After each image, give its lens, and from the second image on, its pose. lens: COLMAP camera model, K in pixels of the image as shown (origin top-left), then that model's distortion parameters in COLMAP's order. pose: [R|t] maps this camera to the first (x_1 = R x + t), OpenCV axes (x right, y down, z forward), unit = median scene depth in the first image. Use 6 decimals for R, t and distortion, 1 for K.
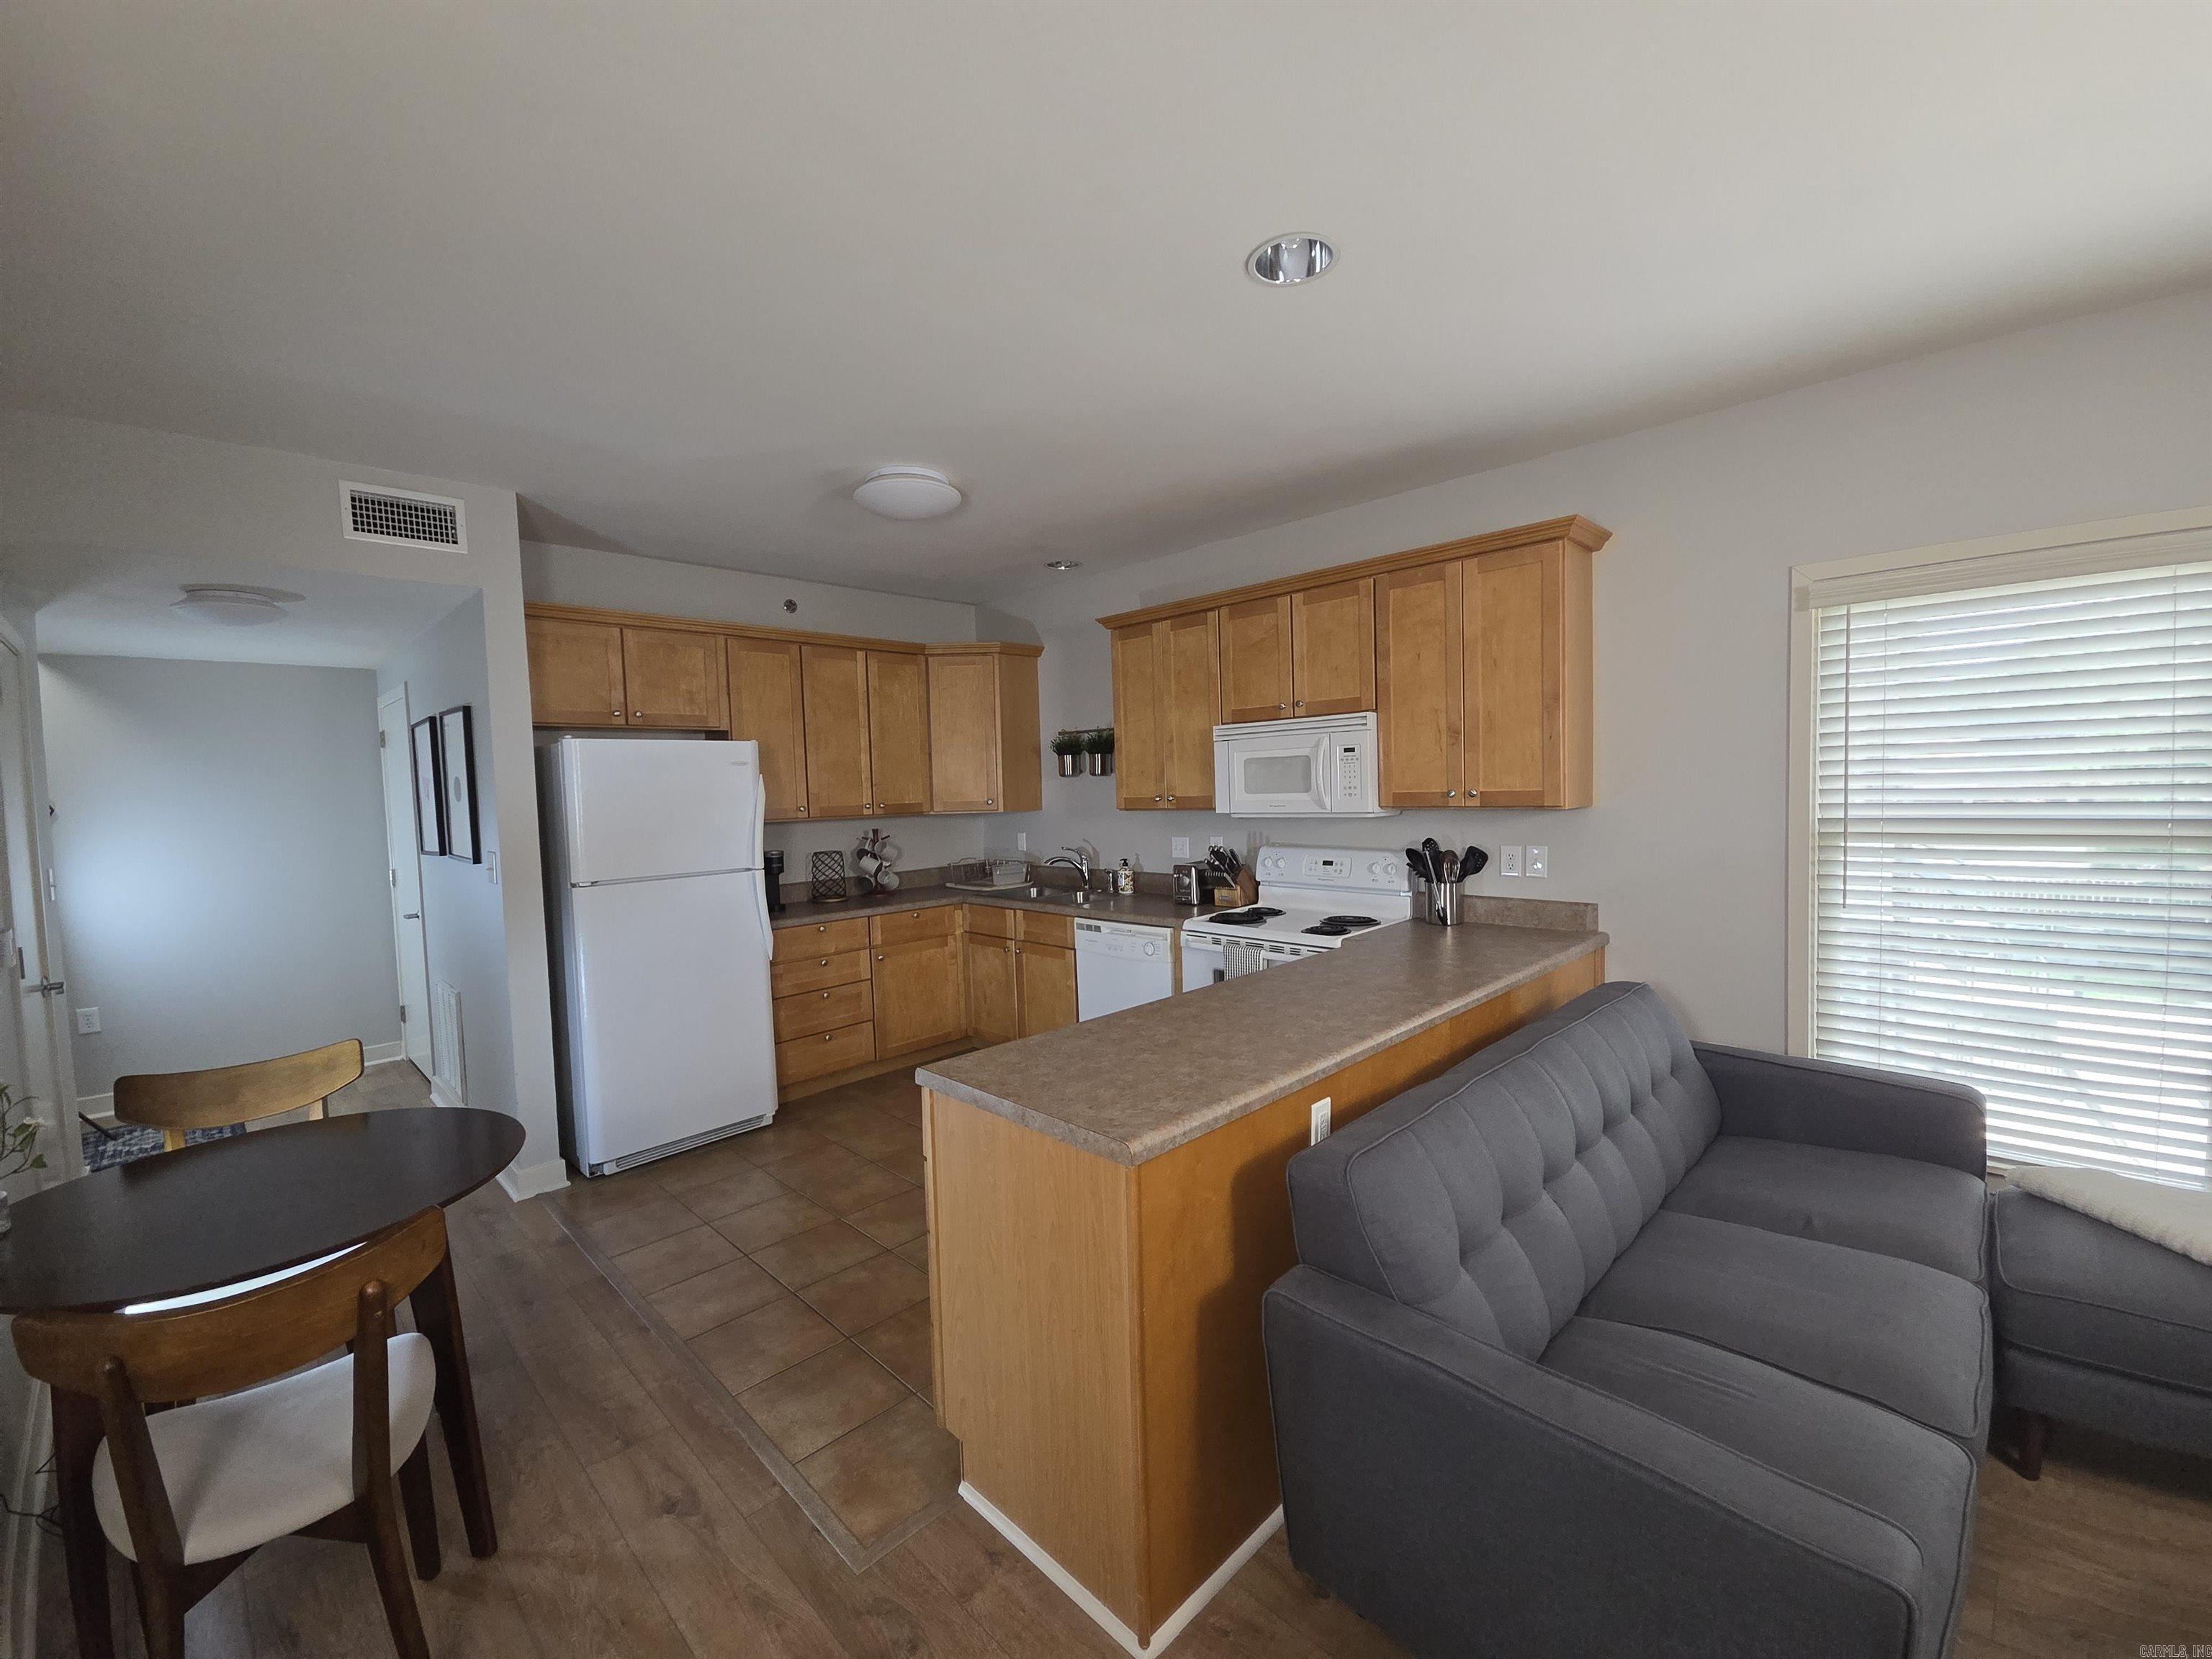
lens RADIAL K [[901.9, 0, 1105.8], [0, 901.9, 829.1], [0, 0, 1]] dist [0.010937, -0.006741]
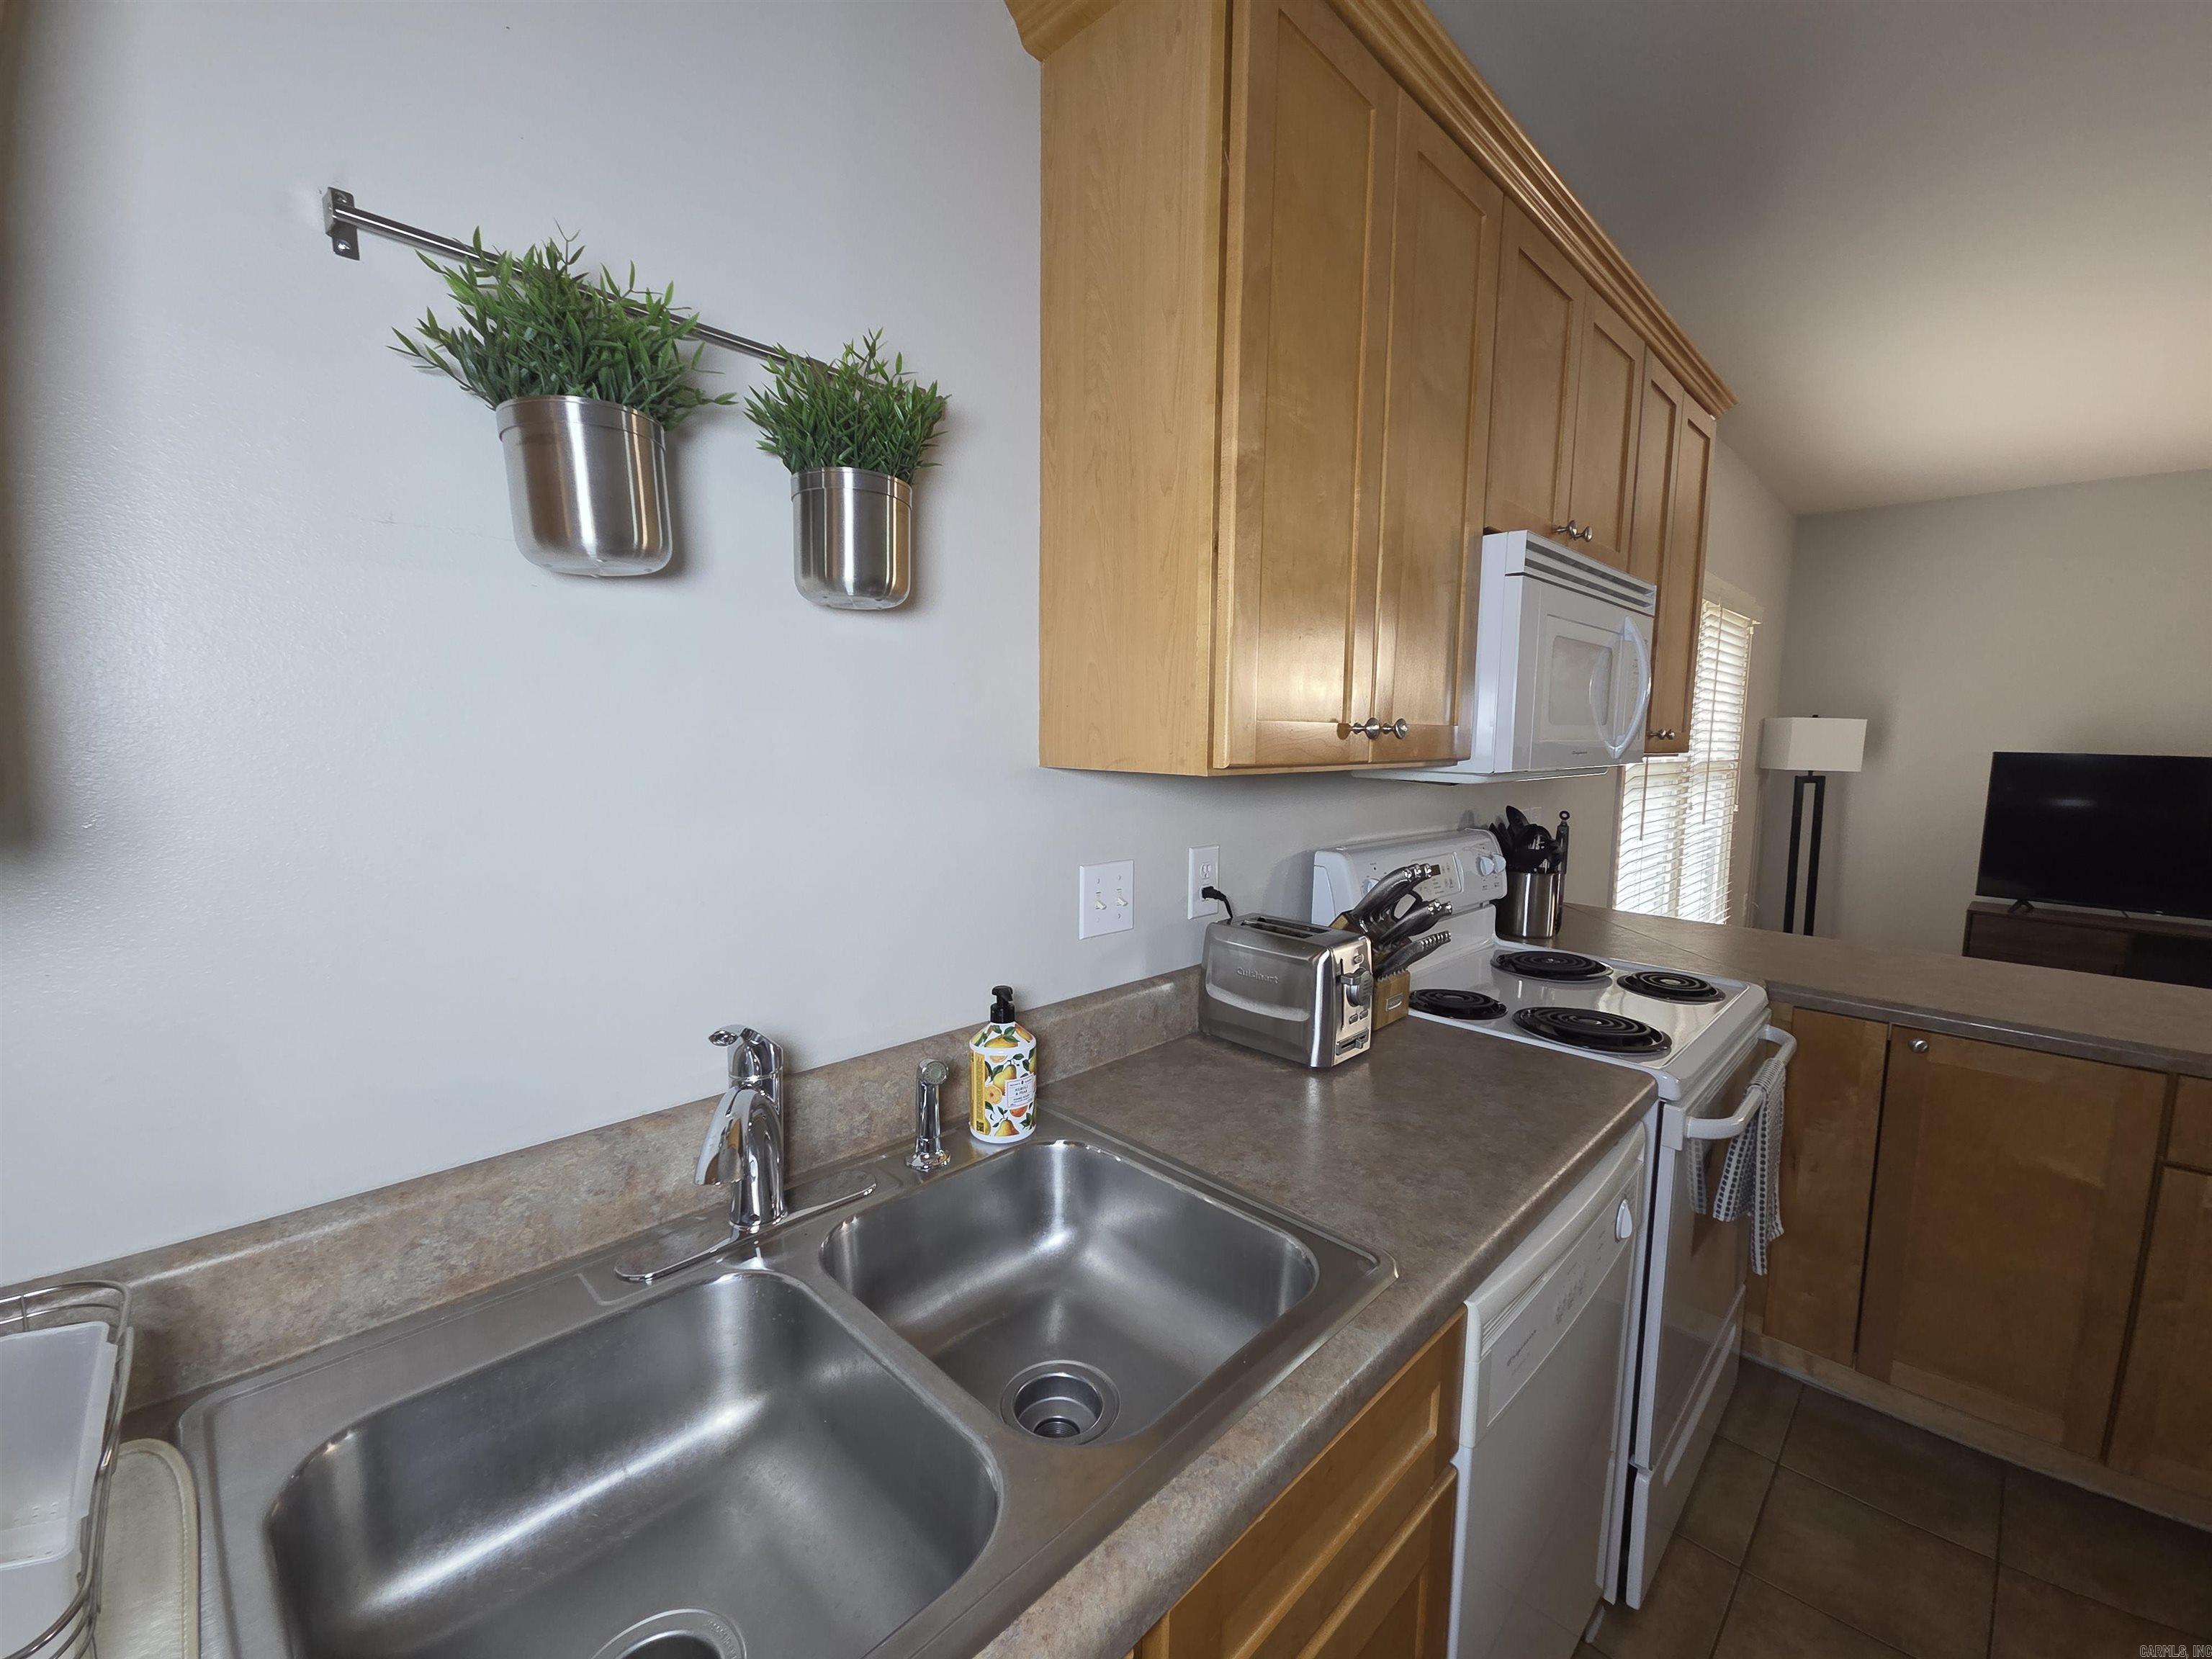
lens RADIAL K [[901.9, 0, 1102.3], [0, 901.9, 837.9], [0, 0, 1]] dist [0.010937, -0.006741]
pose [[0.002552, -0.081982, 0.996631, -0.284337], [0.040747, 0.995815, 0.081810, -0.033040], [-0.999166, 0.040401, 0.005882, 1.343262]]
